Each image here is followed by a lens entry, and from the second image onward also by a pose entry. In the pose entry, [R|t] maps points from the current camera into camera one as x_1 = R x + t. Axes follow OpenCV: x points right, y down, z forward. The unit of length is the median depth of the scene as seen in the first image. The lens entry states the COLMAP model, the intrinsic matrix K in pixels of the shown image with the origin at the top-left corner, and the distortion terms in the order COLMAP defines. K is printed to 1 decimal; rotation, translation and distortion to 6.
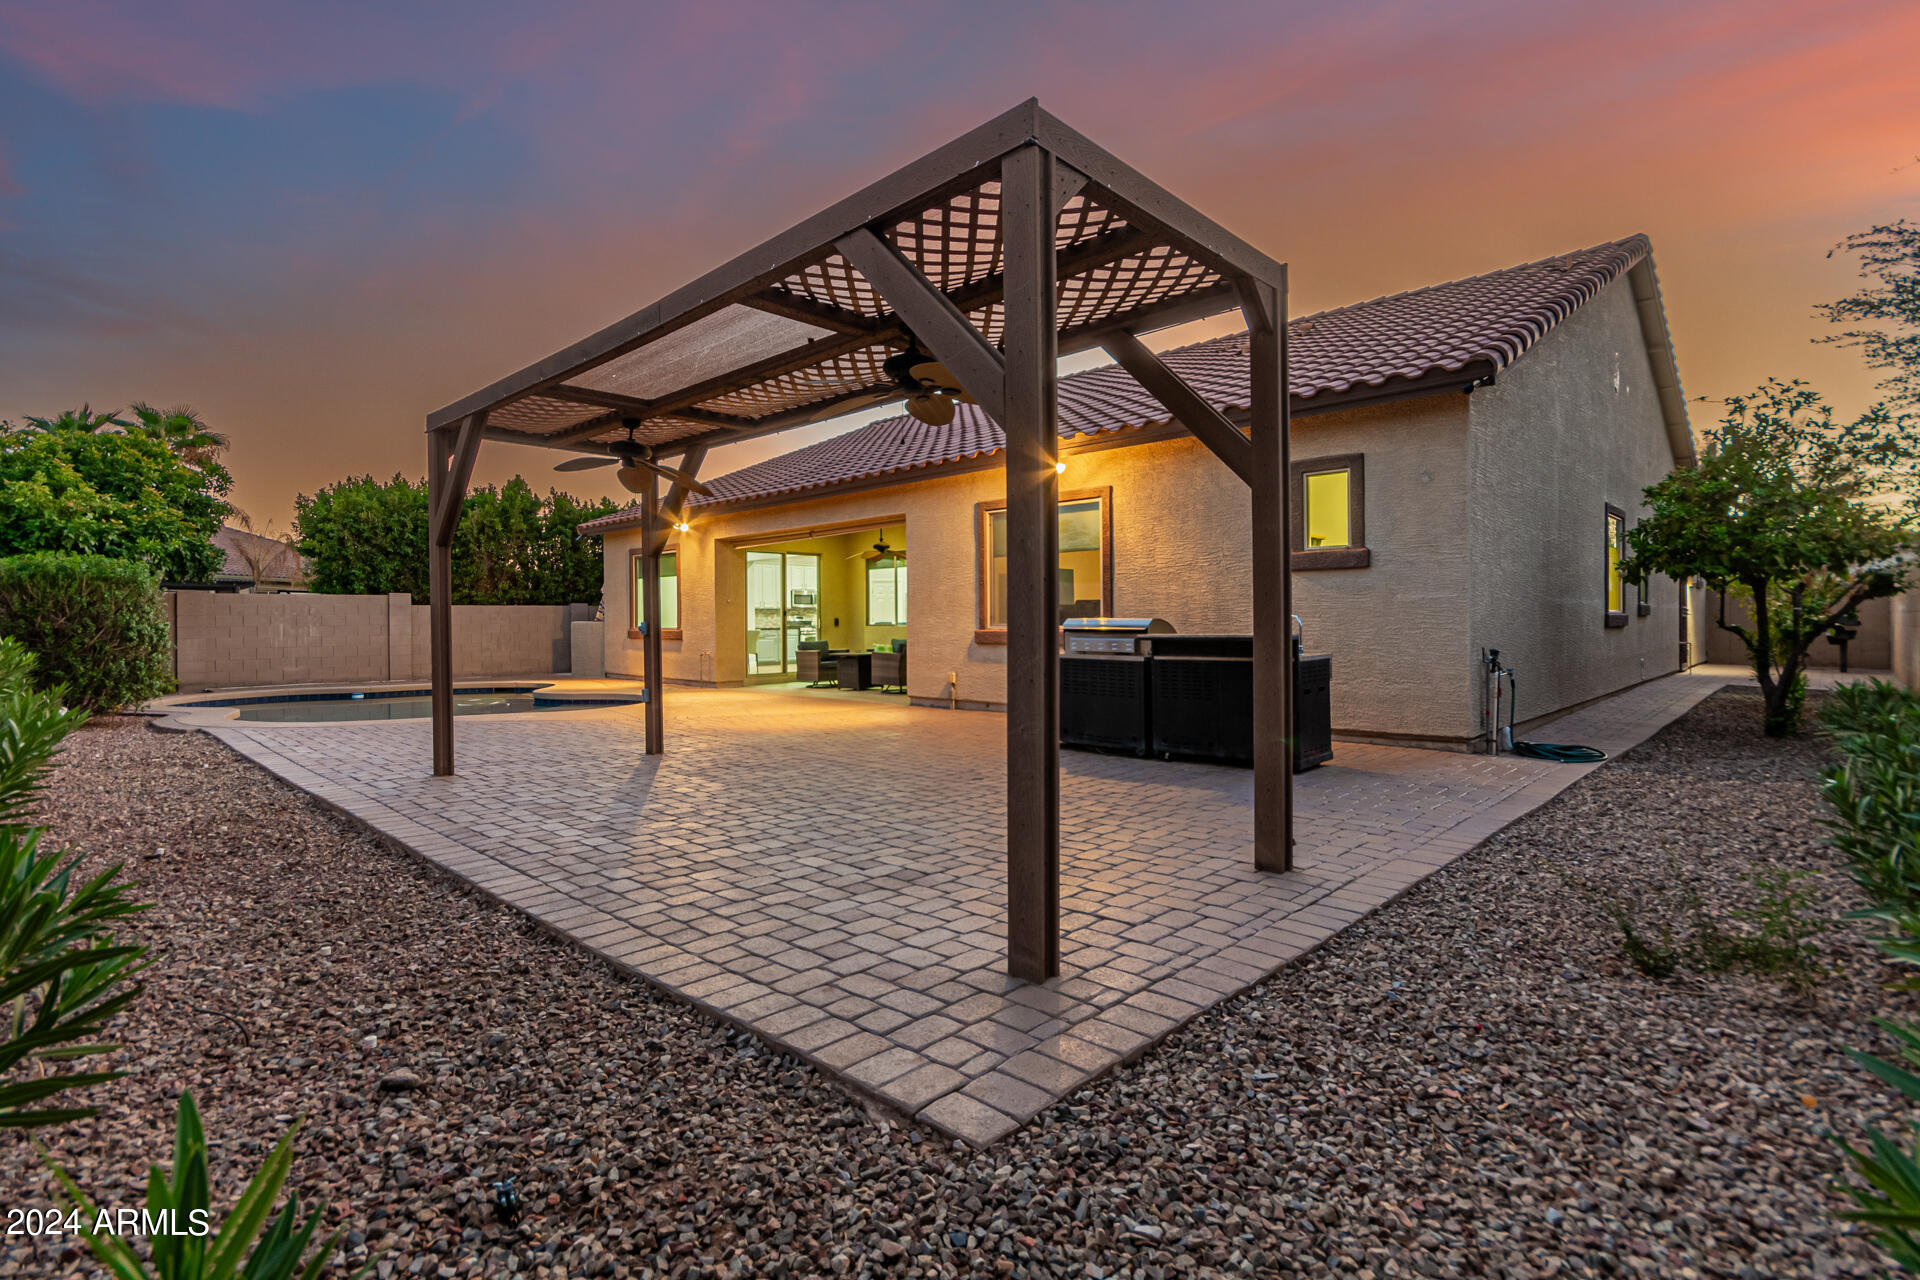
lens RADIAL K [[885.4, 0, 955.5], [0, 885.4, 631.2], [0, 0, 1]] dist [0.002329, 0.000014]
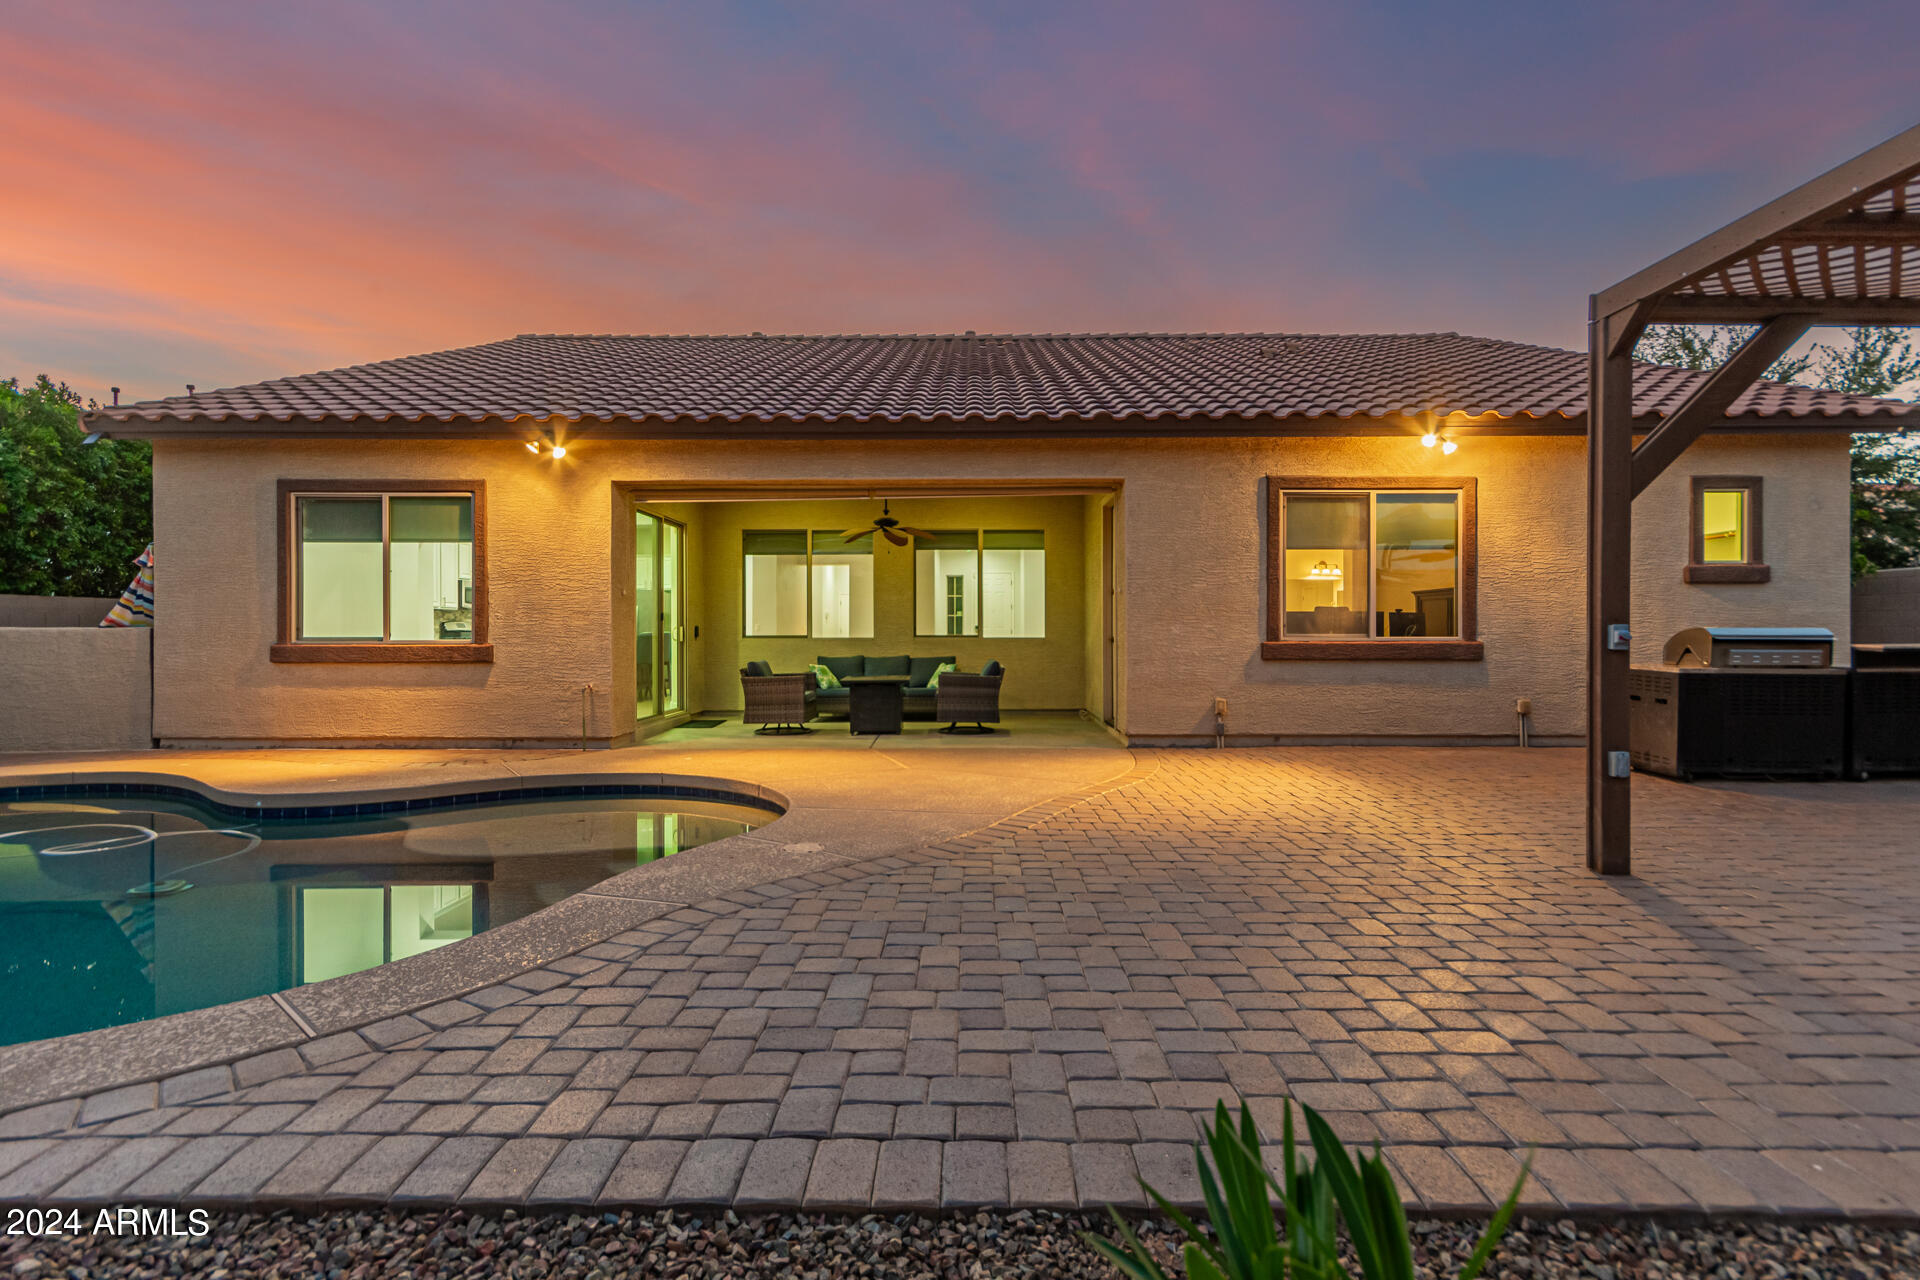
lens RADIAL K [[885.4, 0, 959.7], [0, 885.4, 642.9], [0, 0, 1]] dist [0.002329, 0.000014]
pose [[0.732335, 0.002027, 0.680941, -0.787513], [0.002735, 0.999979, -0.005918, 0.003673], [-0.680939, 0.006197, 0.732314, 0.699091]]
